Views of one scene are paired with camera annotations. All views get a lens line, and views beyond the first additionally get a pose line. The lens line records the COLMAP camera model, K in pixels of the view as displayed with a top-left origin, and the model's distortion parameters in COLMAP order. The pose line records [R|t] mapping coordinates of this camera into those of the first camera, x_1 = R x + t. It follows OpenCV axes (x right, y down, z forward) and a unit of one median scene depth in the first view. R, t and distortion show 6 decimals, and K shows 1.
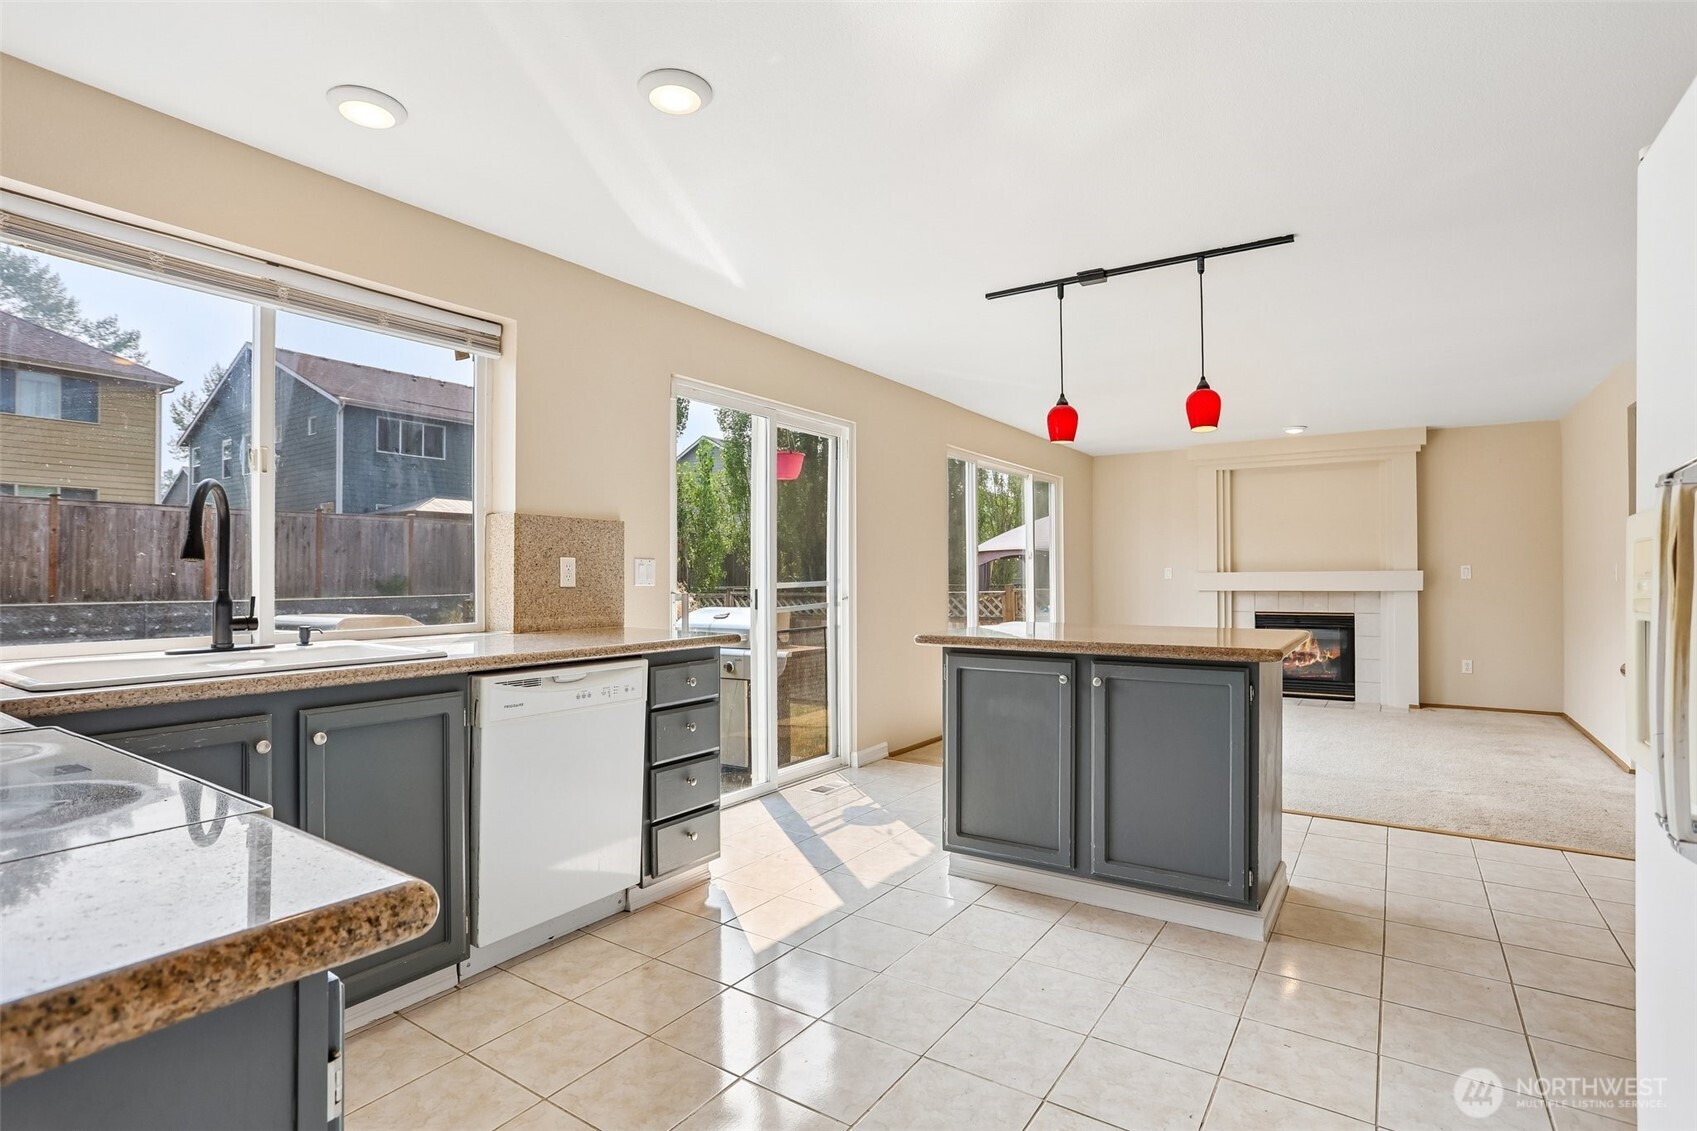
lens RADIAL K [[814.5, 0, 854.1], [0, 814.5, 584.6], [0, 0, 1]] dist [-0.023198, 0.000308]
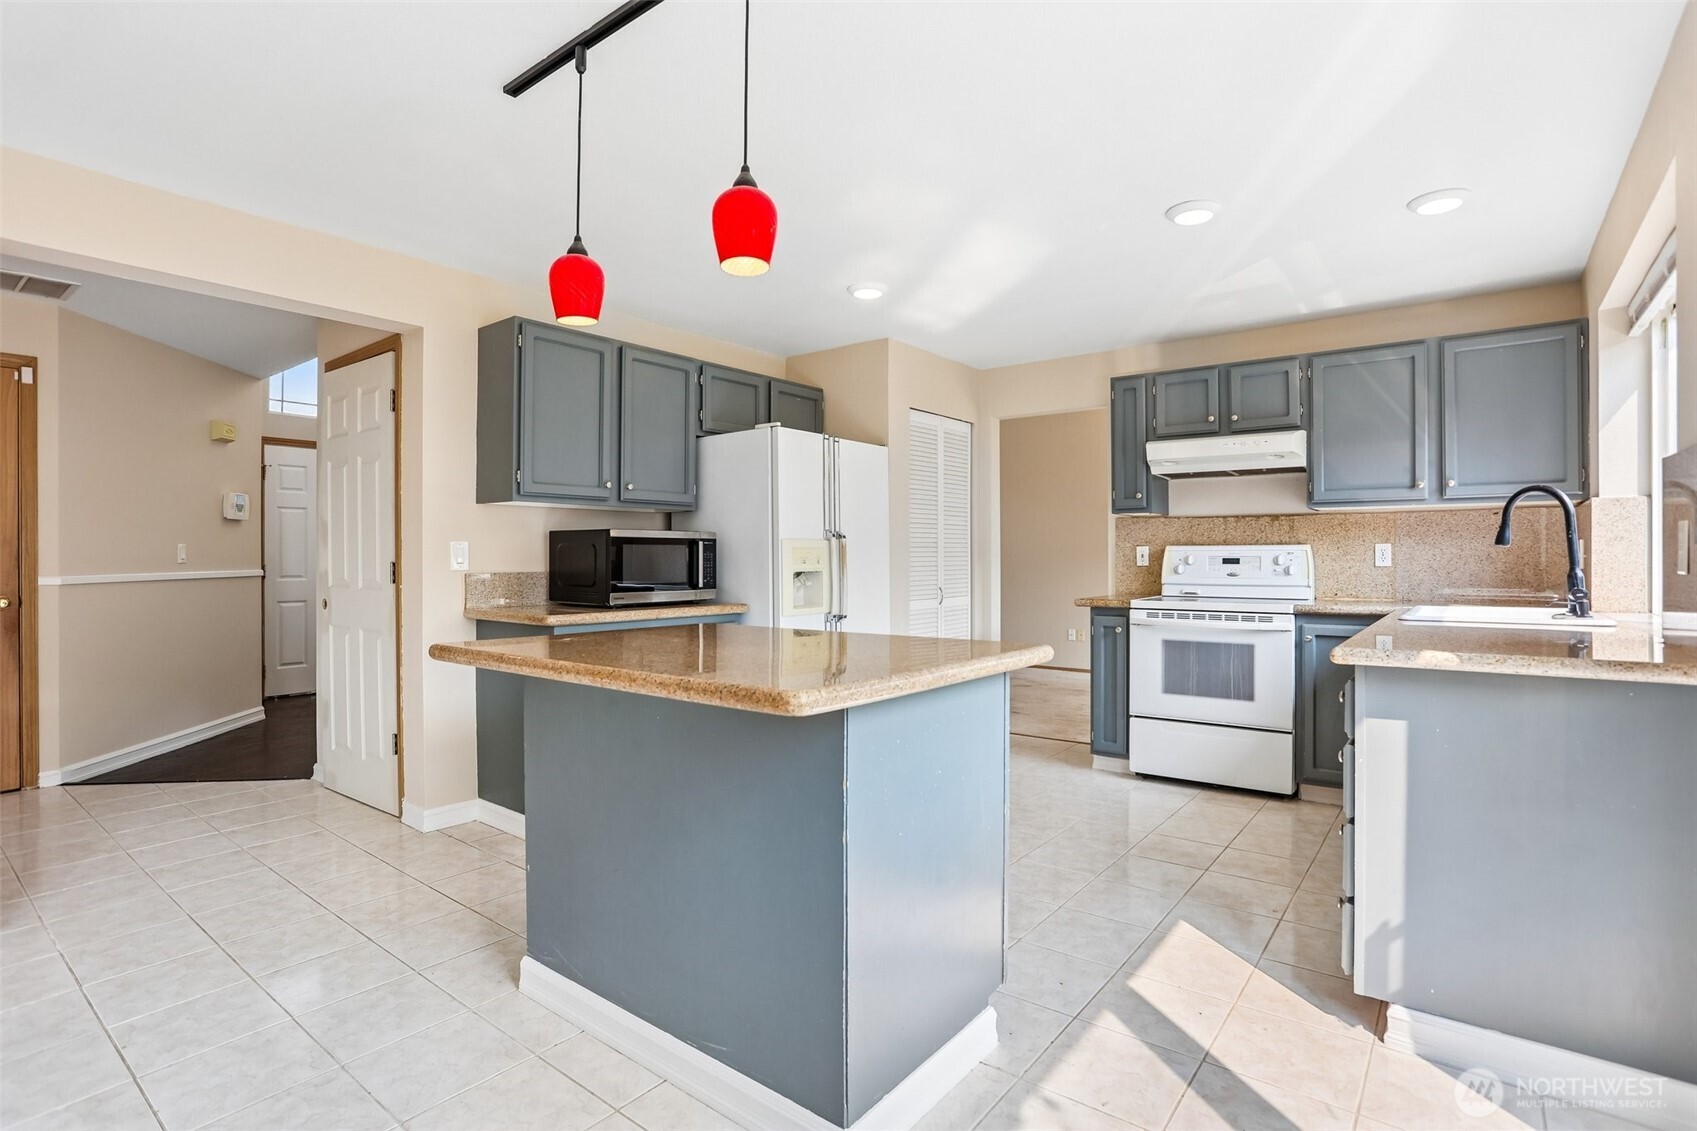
lens RADIAL K [[827.8, 0, 850.1], [0, 827.8, 560.5], [0, 0, 1]] dist [-0.073986, 0.033539]
pose [[-0.997573, 0.003385, 0.069542, 0.128767], [0.004109, 0.999939, 0.010262, -0.009609], [-0.069503, 0.010523, -0.997526, 1.111597]]
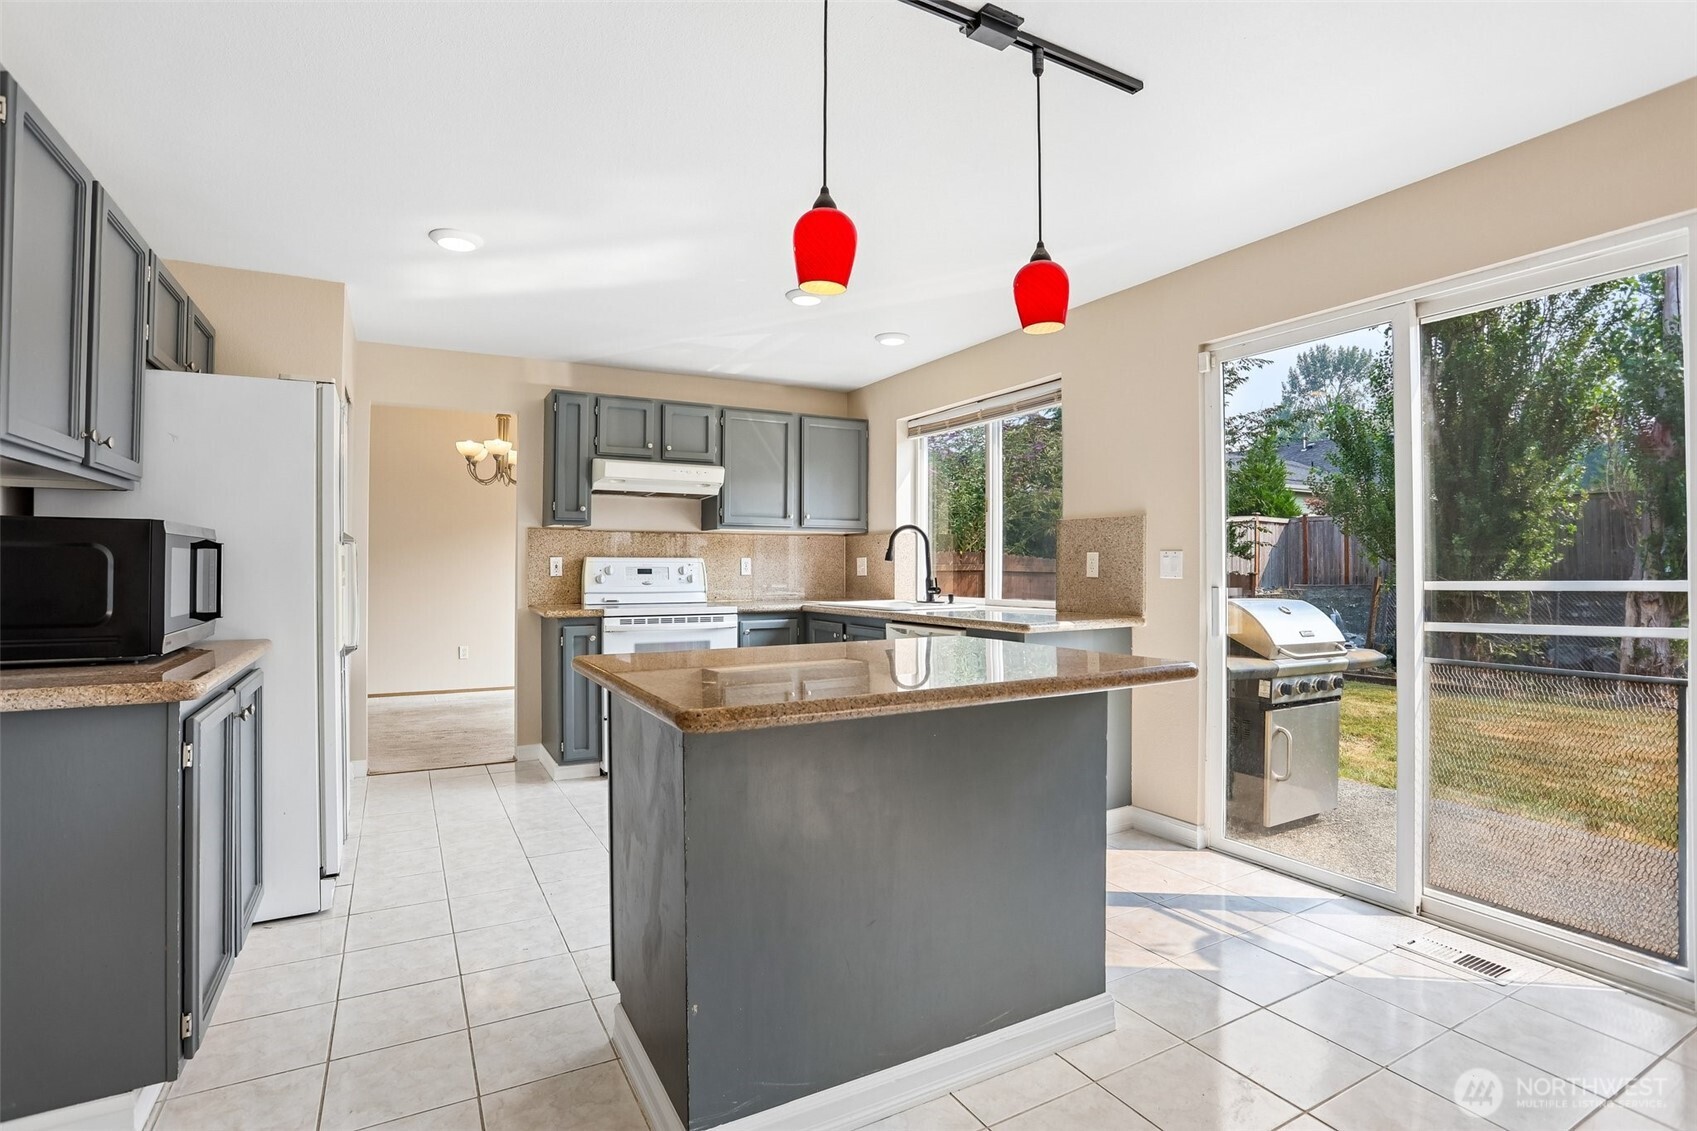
lens RADIAL K [[827.8, 0, 850.1], [0, 827.8, 560.5], [0, 0, 1]] dist [-0.073986, 0.033539]
pose [[-0.458896, -0.002768, -0.888485, 0.613511], [-0.006384, 0.999980, 0.000181, -0.013715], [0.888467, 0.005755, -0.458905, 0.869072]]
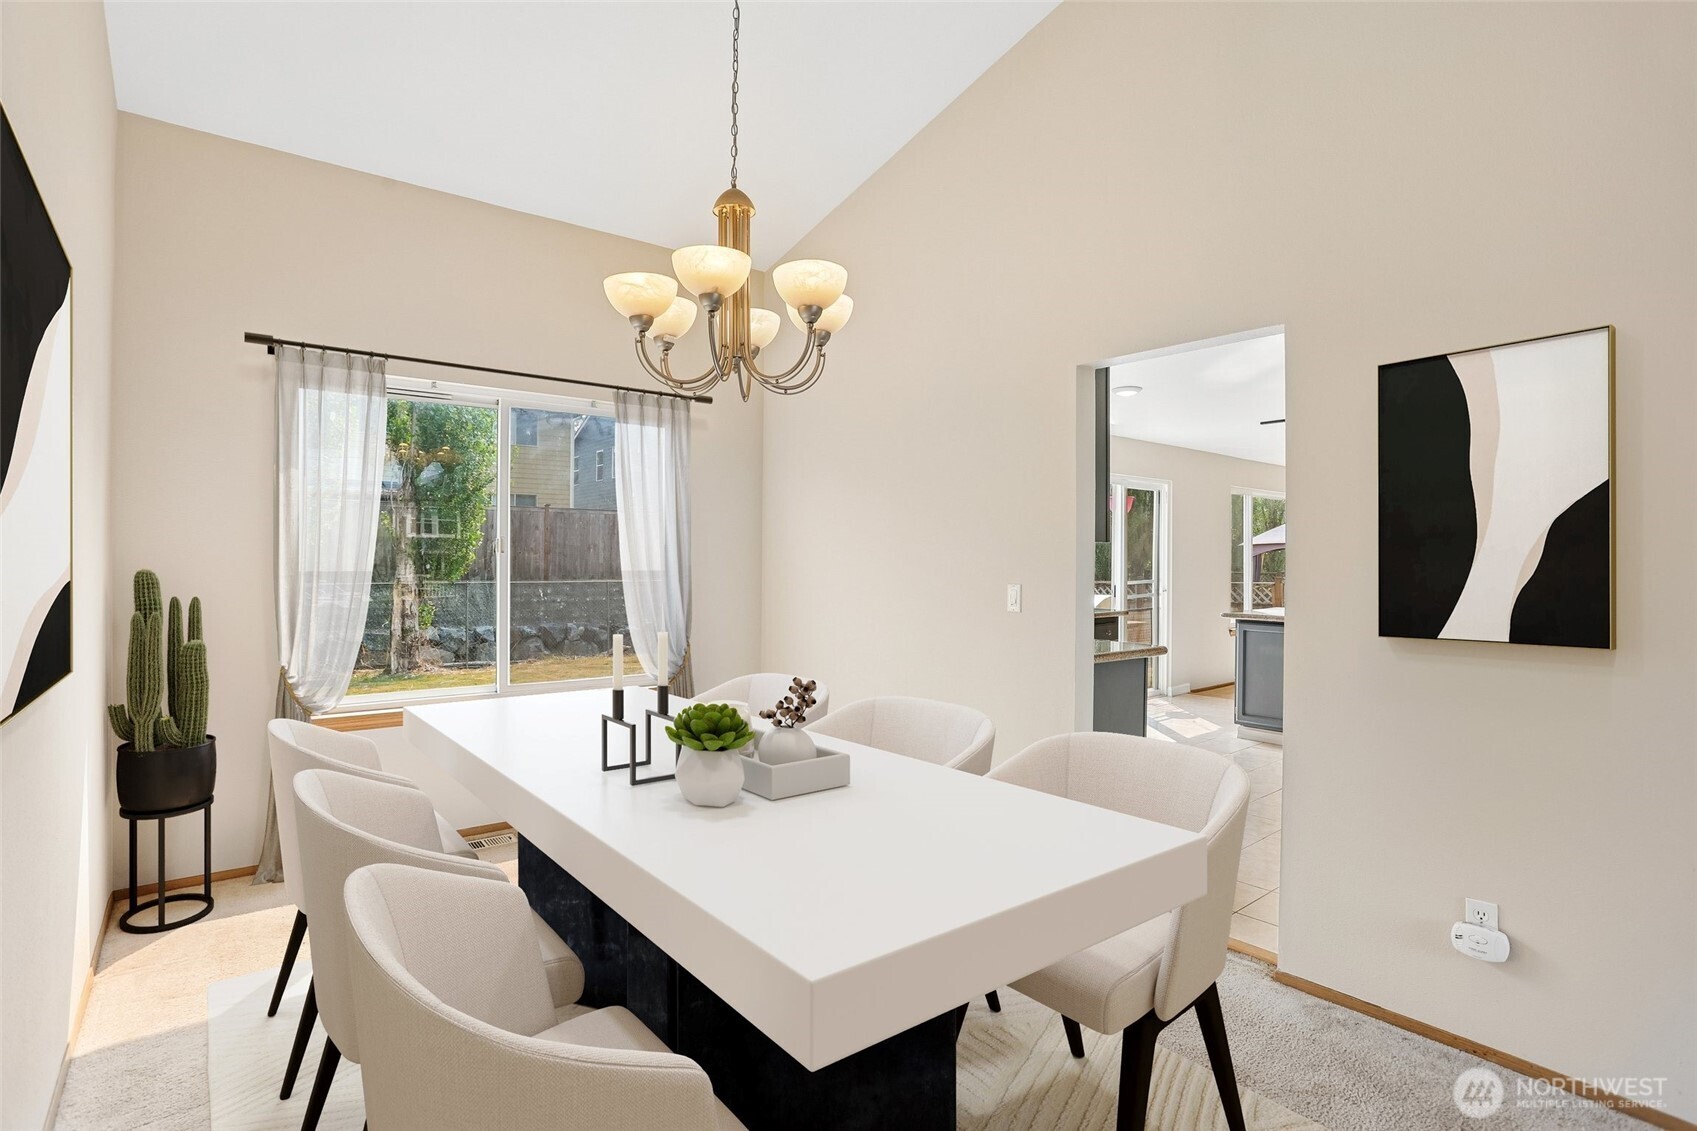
lens RADIAL K [[827.8, 0, 850.1], [0, 827.8, 560.5], [0, 0, 1]] dist [-0.073986, 0.033539]
pose [[0.954844, 0.006045, -0.297046, -0.123645], [-0.007650, 0.999962, -0.004241, -0.030817], [0.297009, 0.006322, 0.954854, -0.726088]]
